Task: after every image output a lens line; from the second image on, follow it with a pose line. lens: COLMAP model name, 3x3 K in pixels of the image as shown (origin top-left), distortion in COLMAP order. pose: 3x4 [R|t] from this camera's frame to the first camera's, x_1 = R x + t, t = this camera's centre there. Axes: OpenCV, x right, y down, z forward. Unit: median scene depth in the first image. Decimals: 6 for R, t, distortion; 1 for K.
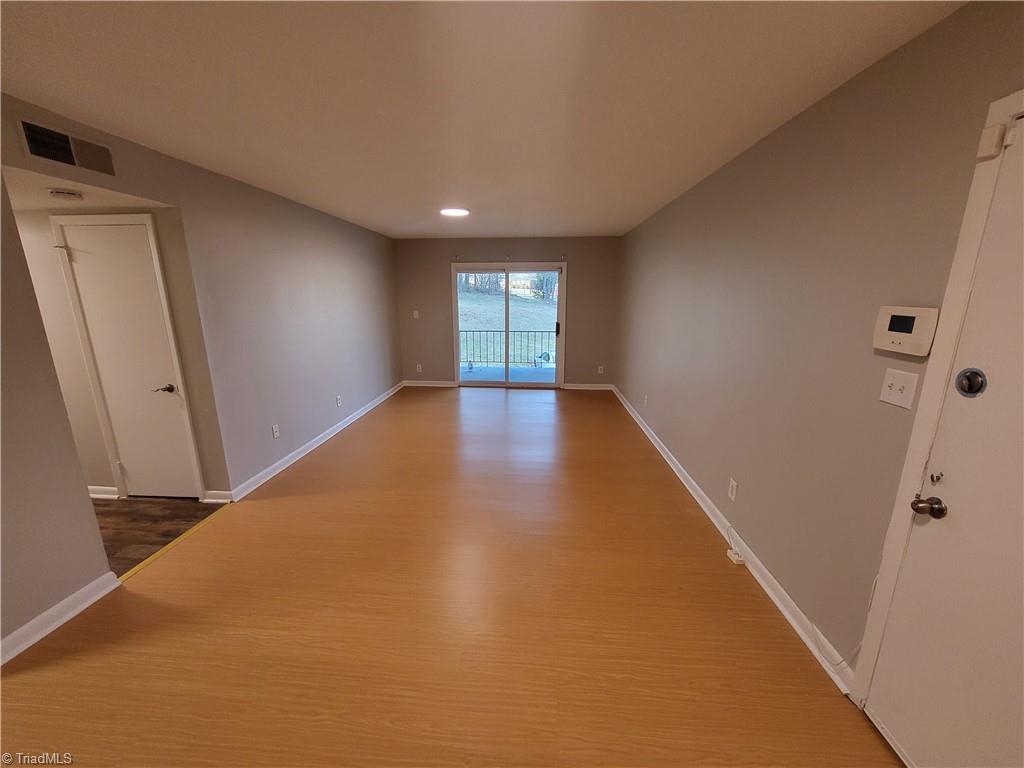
lens RADIAL K [[409.5, 0, 503.2], [0, 409.5, 391.6], [0, 0, 1]] dist [0.001565, 0.000386]
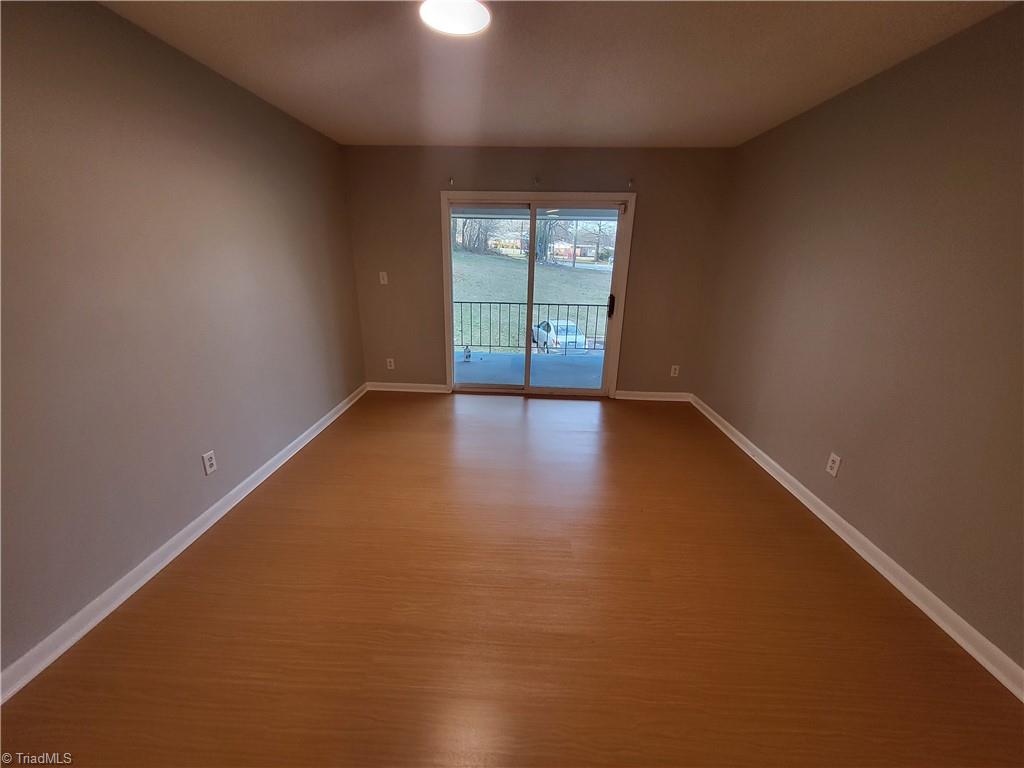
lens RADIAL K [[403.8, 0, 502.1], [0, 403.8, 389.5], [0, 0, 1]] dist [0.001437, -0.000054]
pose [[0.999377, 0.007960, 0.034376, -0.053124], [-0.010968, 0.996041, 0.088219, -0.075047], [-0.033538, -0.088541, 0.995508, 0.366728]]
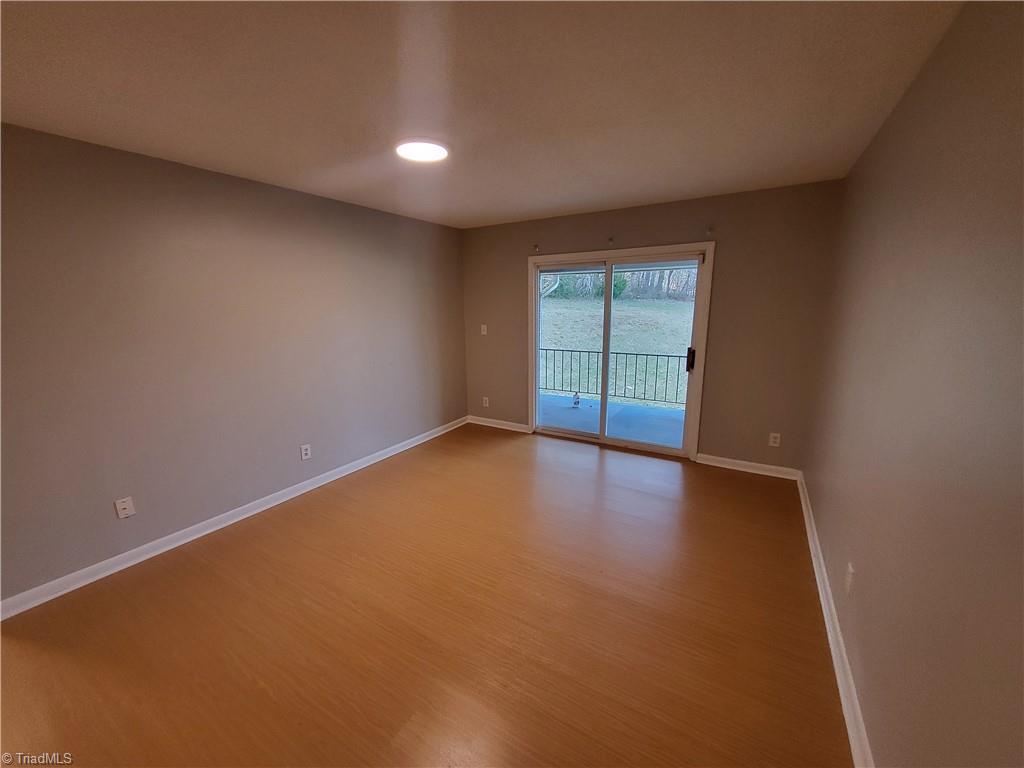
lens RADIAL K [[403.8, 0, 502.1], [0, 403.8, 389.5], [0, 0, 1]] dist [0.001437, -0.000054]
pose [[0.888291, 0.083838, -0.451563, 0.151925], [-0.093021, 0.995662, 0.001870, -0.083787], [0.449761, 0.040344, 0.892237, 0.361072]]
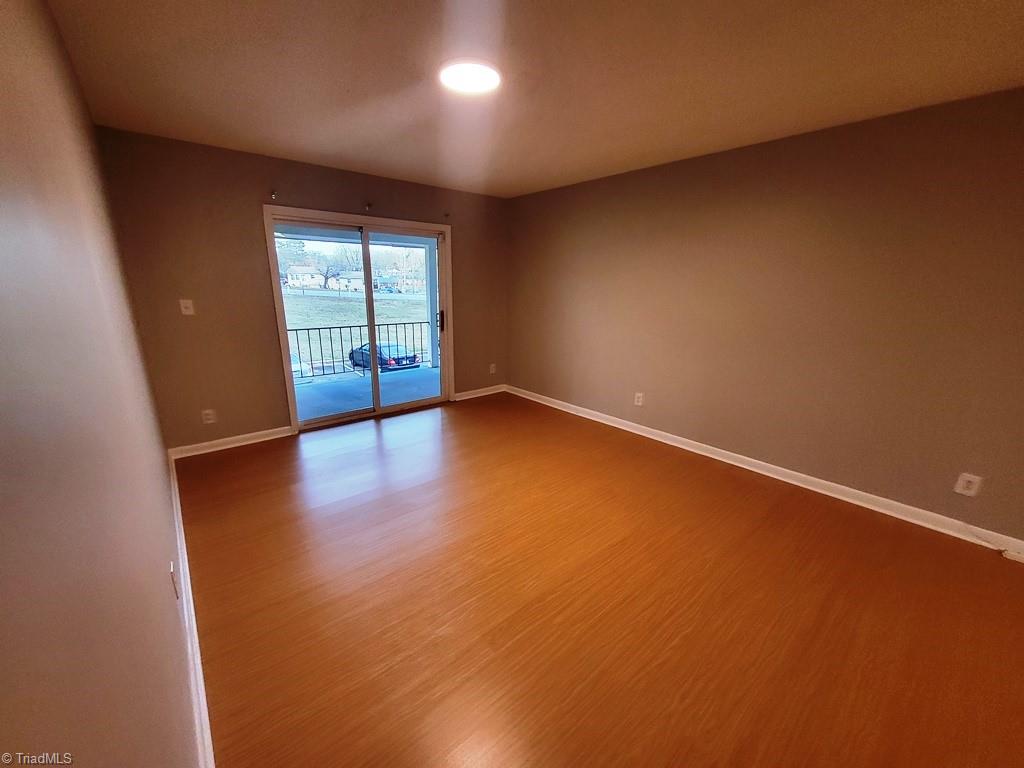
lens RADIAL K [[415.8, 0, 512.0], [0, 415.8, 384.0], [0, 0, 1]] dist [0.000170, -0.000024]
pose [[0.697549, -0.165006, 0.697279, -0.294527], [0.149800, 0.985202, 0.083284, -0.083024], [-0.700704, 0.046358, 0.711945, 0.393672]]
